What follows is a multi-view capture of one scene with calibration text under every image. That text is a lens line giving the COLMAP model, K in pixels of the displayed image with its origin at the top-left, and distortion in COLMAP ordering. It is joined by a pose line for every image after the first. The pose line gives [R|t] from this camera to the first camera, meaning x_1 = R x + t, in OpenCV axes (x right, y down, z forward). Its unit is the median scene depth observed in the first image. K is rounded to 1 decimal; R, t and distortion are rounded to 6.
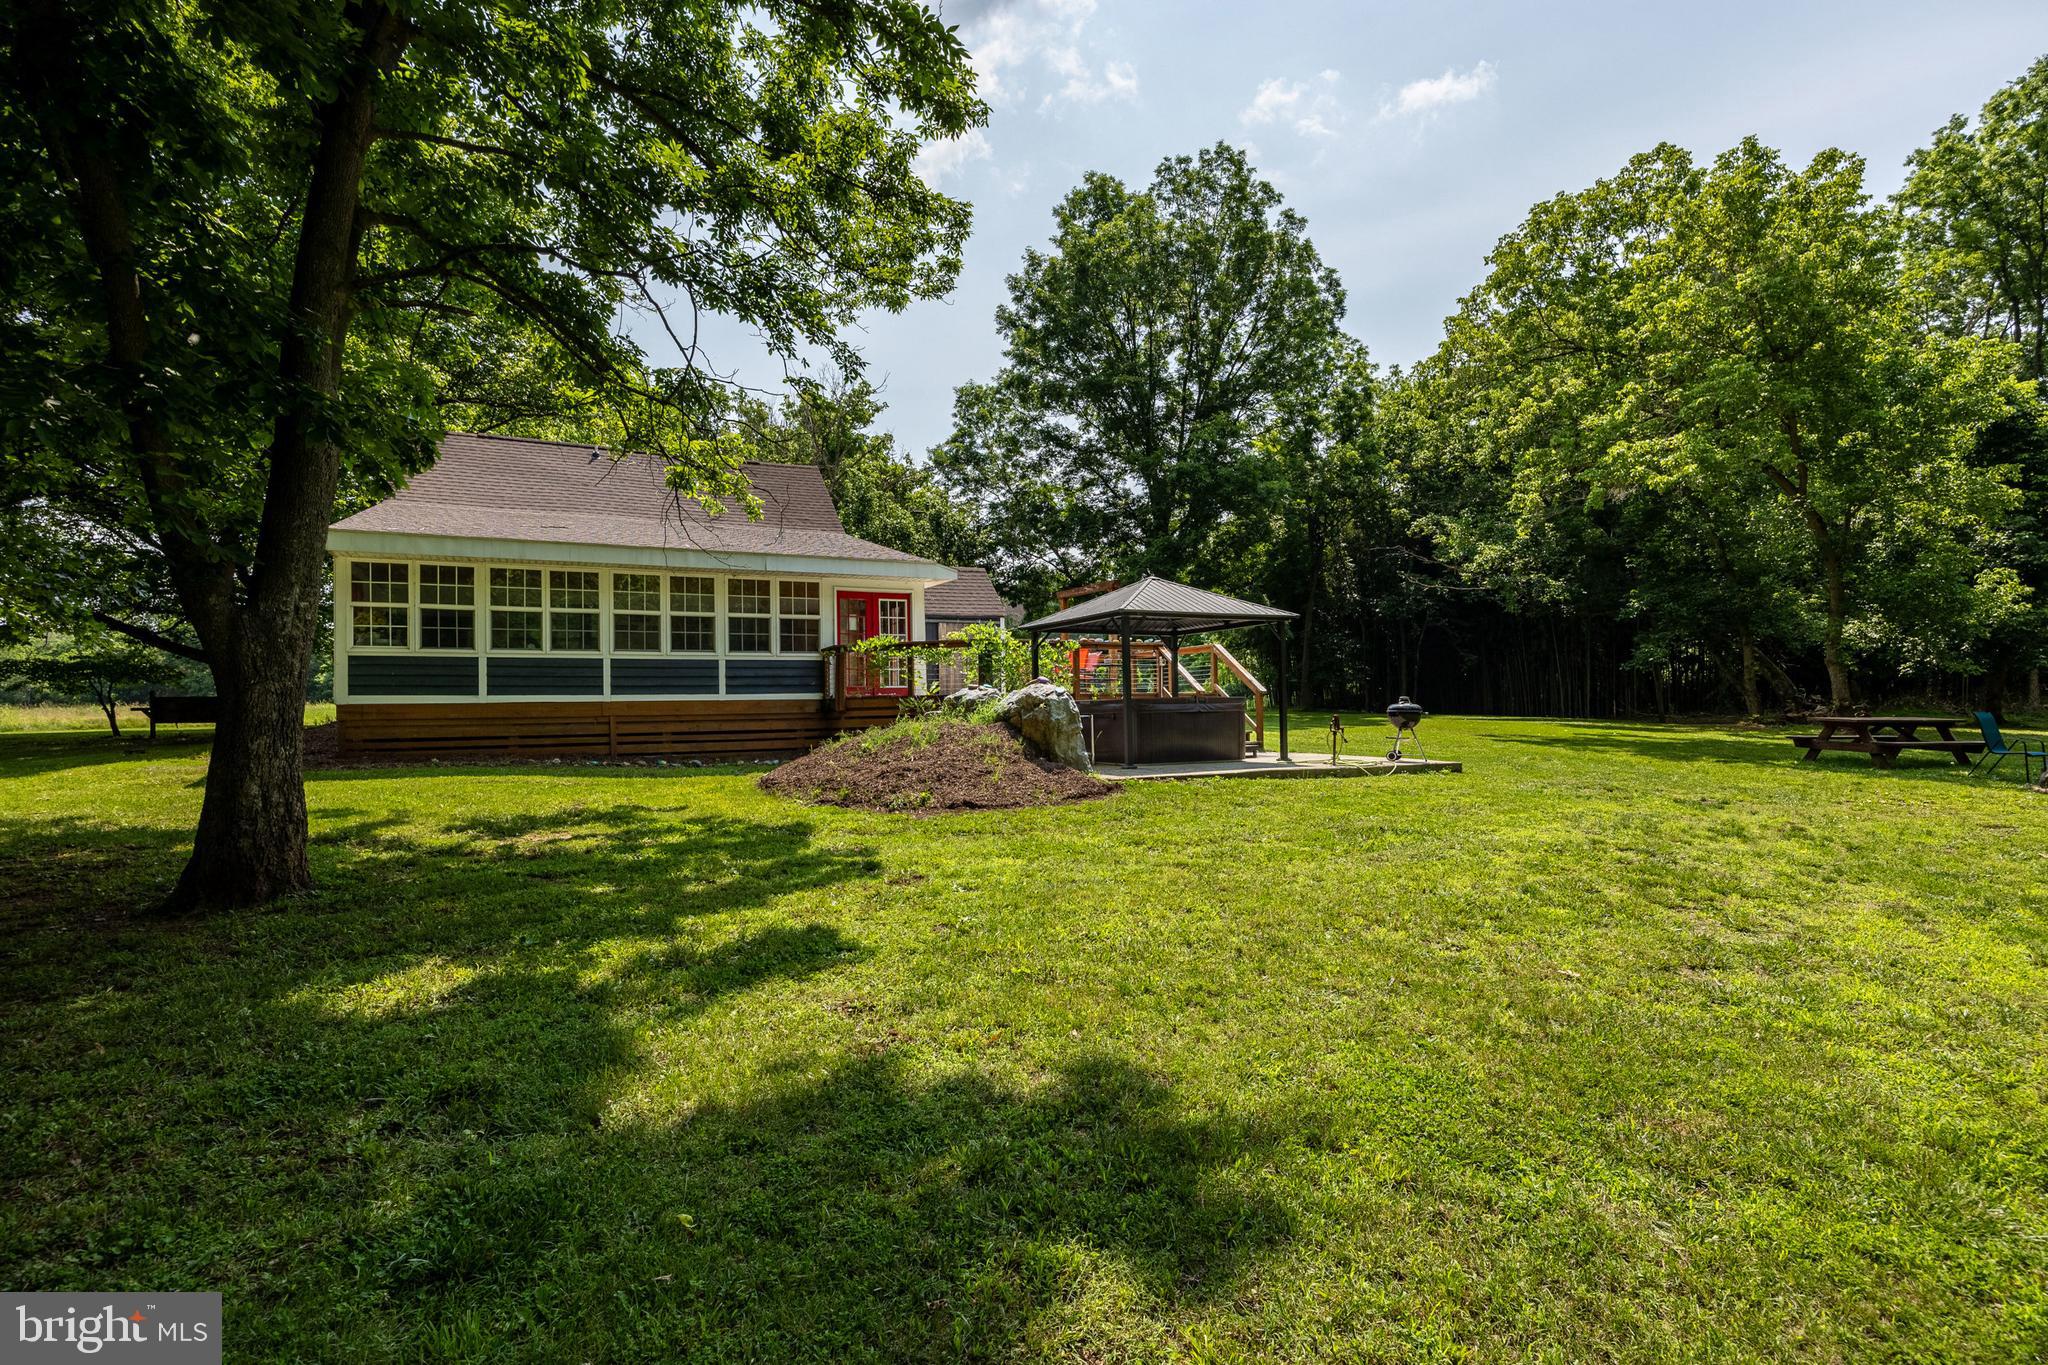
lens RADIAL K [[1035.6, 0, 1024.4], [0, 1035.6, 728.3], [0, 0, 1]] dist [0.002134, 0.000147]
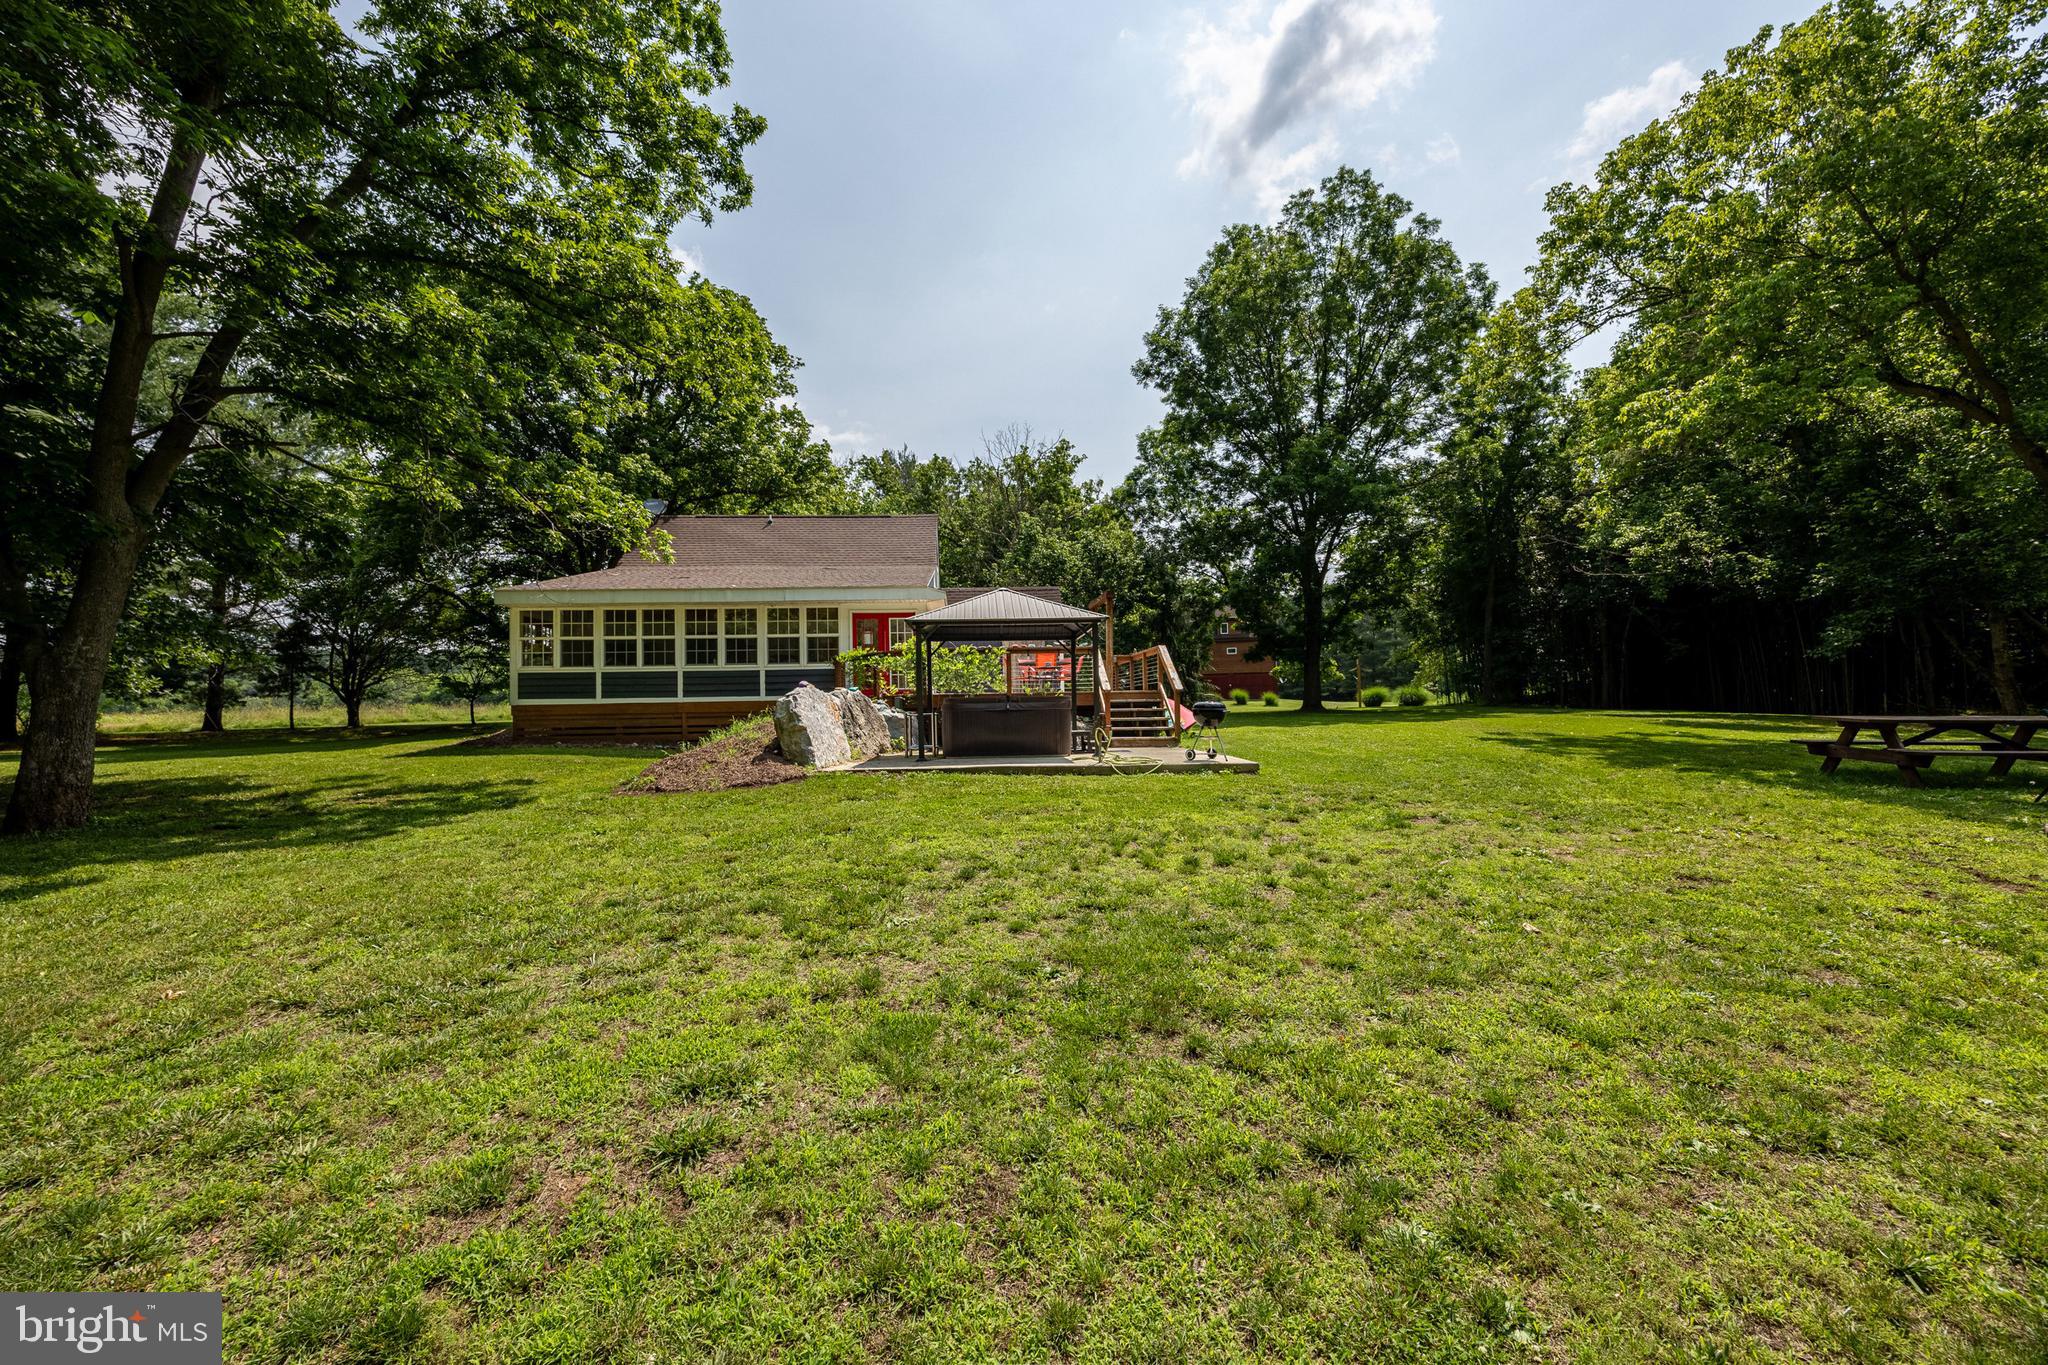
lens RADIAL K [[818.3, 0, 1021.4], [0, 818.3, 723.3], [0, 0, 1]] dist [0.001327, -0.000202]
pose [[0.908430, 0.006809, -0.417982, 0.424005], [-0.004117, 0.999965, 0.007341, -0.006755], [0.418017, -0.004948, 0.908426, 0.177490]]
